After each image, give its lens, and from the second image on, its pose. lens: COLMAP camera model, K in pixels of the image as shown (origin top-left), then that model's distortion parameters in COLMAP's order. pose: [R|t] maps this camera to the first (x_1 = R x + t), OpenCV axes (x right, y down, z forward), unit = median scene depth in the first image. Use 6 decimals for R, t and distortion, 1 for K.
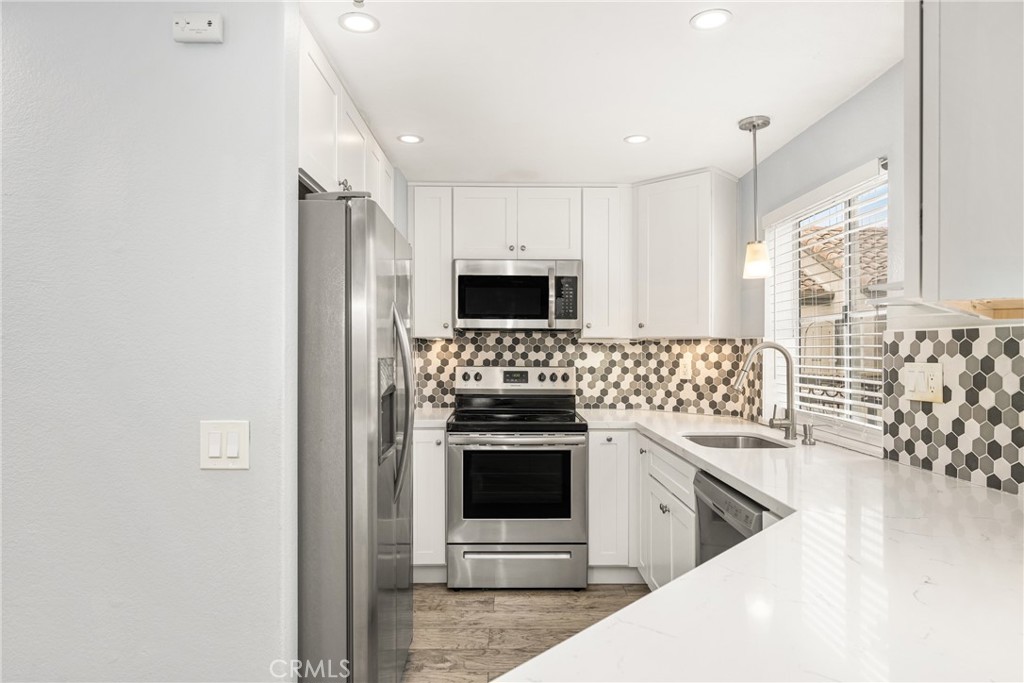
lens RADIAL K [[596.2, 0, 522.0], [0, 596.2, 346.7], [0, 0, 1]] dist [-0.008804, -0.000582]
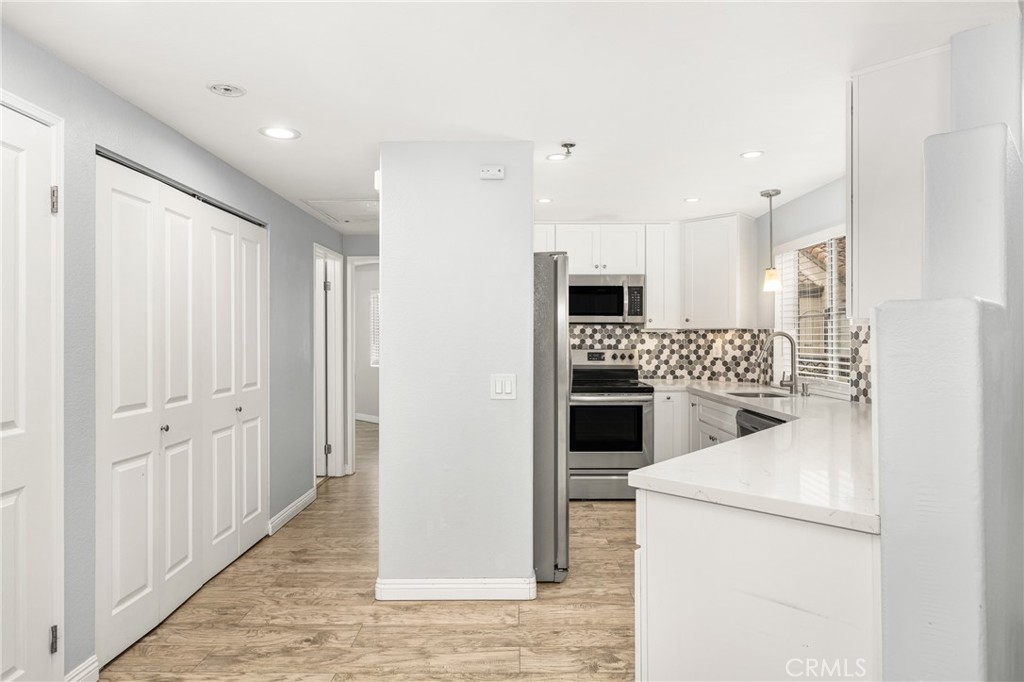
lens RADIAL K [[596.2, 0, 503.7], [0, 596.2, 337.3], [0, 0, 1]] dist [-0.008804, -0.000582]
pose [[0.999901, -0.003863, -0.013507, -0.225100], [0.003927, 0.999981, 0.004681, -0.002377], [0.013488, -0.004734, 0.999898, -0.445952]]
